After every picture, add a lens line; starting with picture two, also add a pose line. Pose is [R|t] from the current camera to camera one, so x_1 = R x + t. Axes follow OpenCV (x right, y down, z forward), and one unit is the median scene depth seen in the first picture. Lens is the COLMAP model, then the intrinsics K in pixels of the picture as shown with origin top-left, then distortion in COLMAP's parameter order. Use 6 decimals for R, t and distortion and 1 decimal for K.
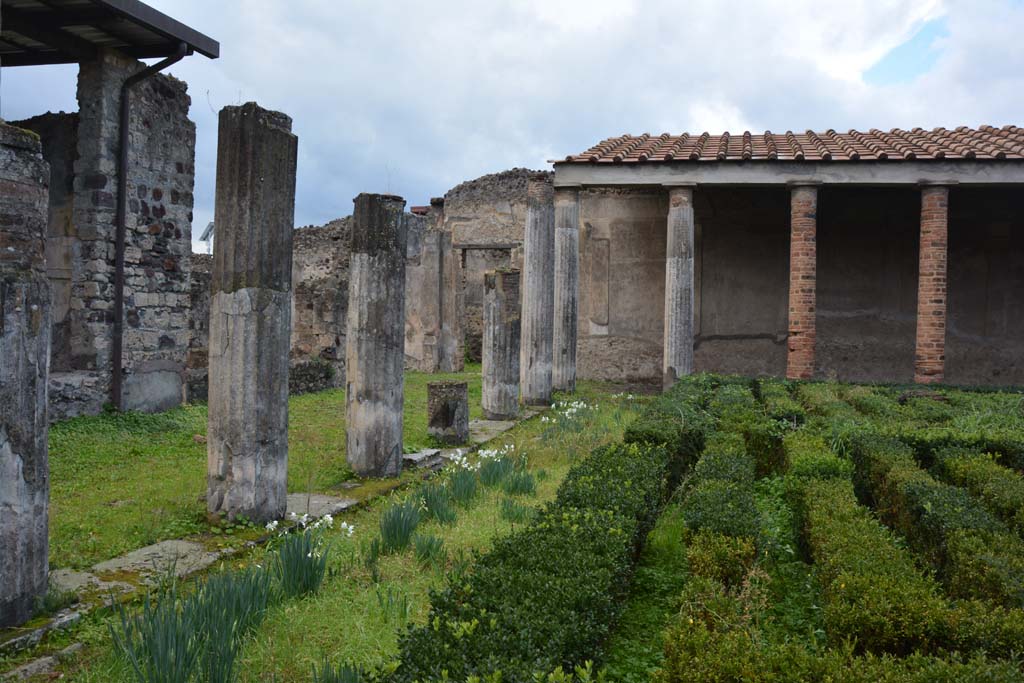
lens RADIAL K [[804.8, 0, 512.0], [0, 804.8, 341.5], [0, 0, 1]] dist [-0.158886, 0.125813]
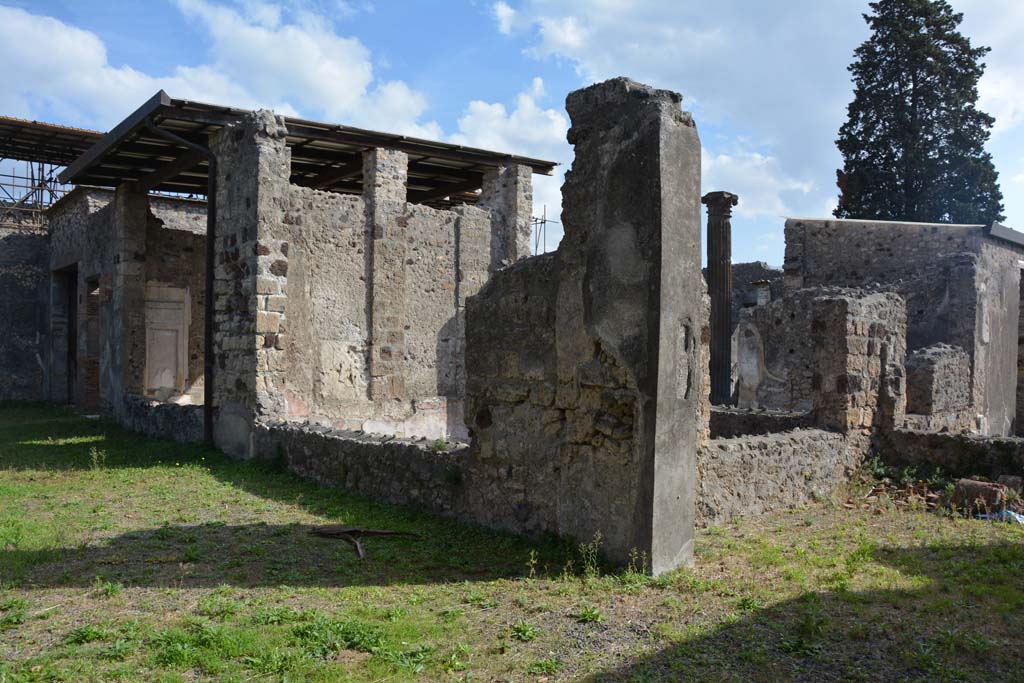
lens RADIAL K [[804.8, 0, 512.0], [0, 804.8, 341.5], [0, 0, 1]] dist [-0.158886, 0.125813]
pose [[-0.526700, -0.043380, -0.848943, 0.110430], [-0.040381, 0.998846, -0.025987, -0.022262], [0.849091, 0.020594, -0.527844, 0.941490]]
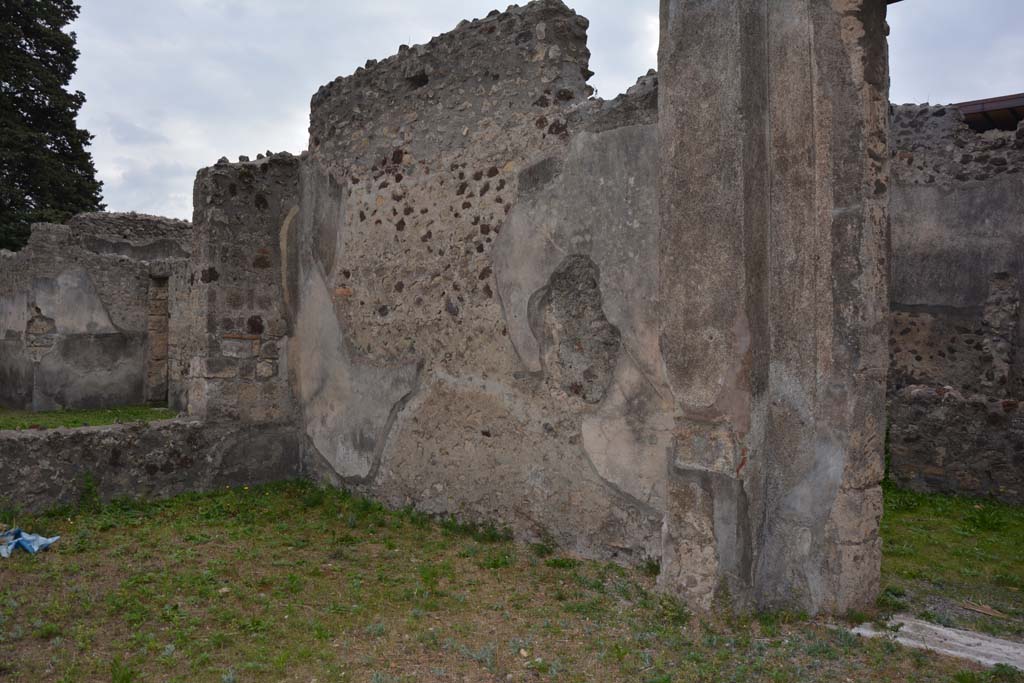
lens RADIAL K [[804.8, 0, 512.0], [0, 804.8, 341.5], [0, 0, 1]] dist [-0.158886, 0.125813]
pose [[0.878963, -0.004581, -0.476869, -0.049003], [-0.011732, 0.999443, -0.031226, -0.022065], [0.476746, 0.033042, 0.878420, 0.811459]]
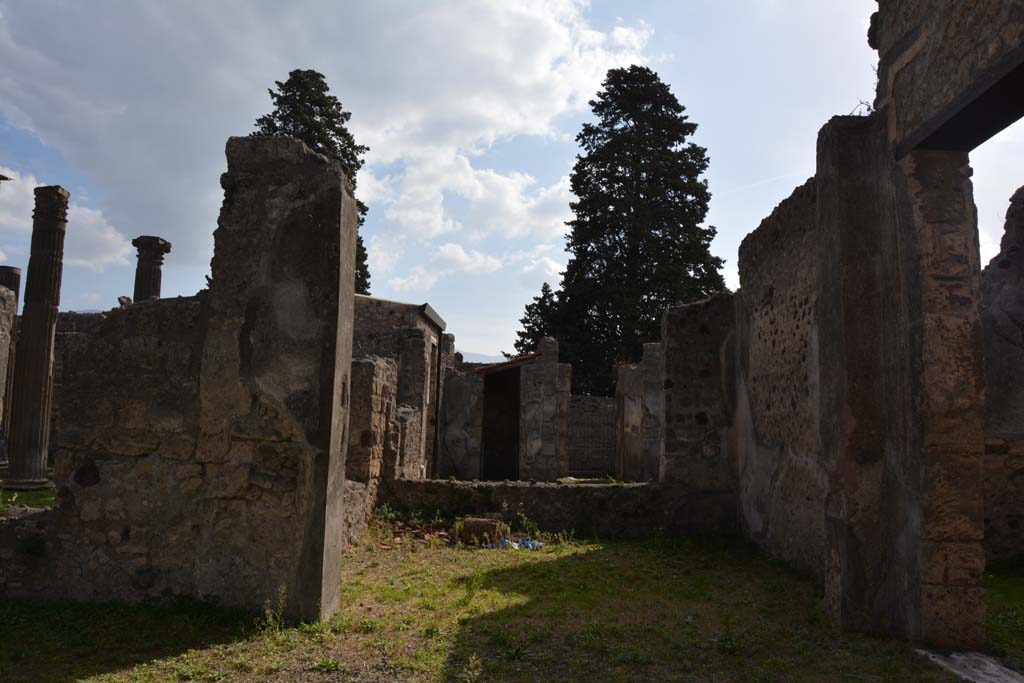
lens RADIAL K [[804.8, 0, 512.0], [0, 804.8, 341.5], [0, 0, 1]] dist [-0.158886, 0.125813]
pose [[0.246110, -0.114096, -0.962503, 0.145818], [-0.044743, 0.990651, -0.128873, -0.017160], [0.968209, 0.074782, 0.238704, 0.832869]]
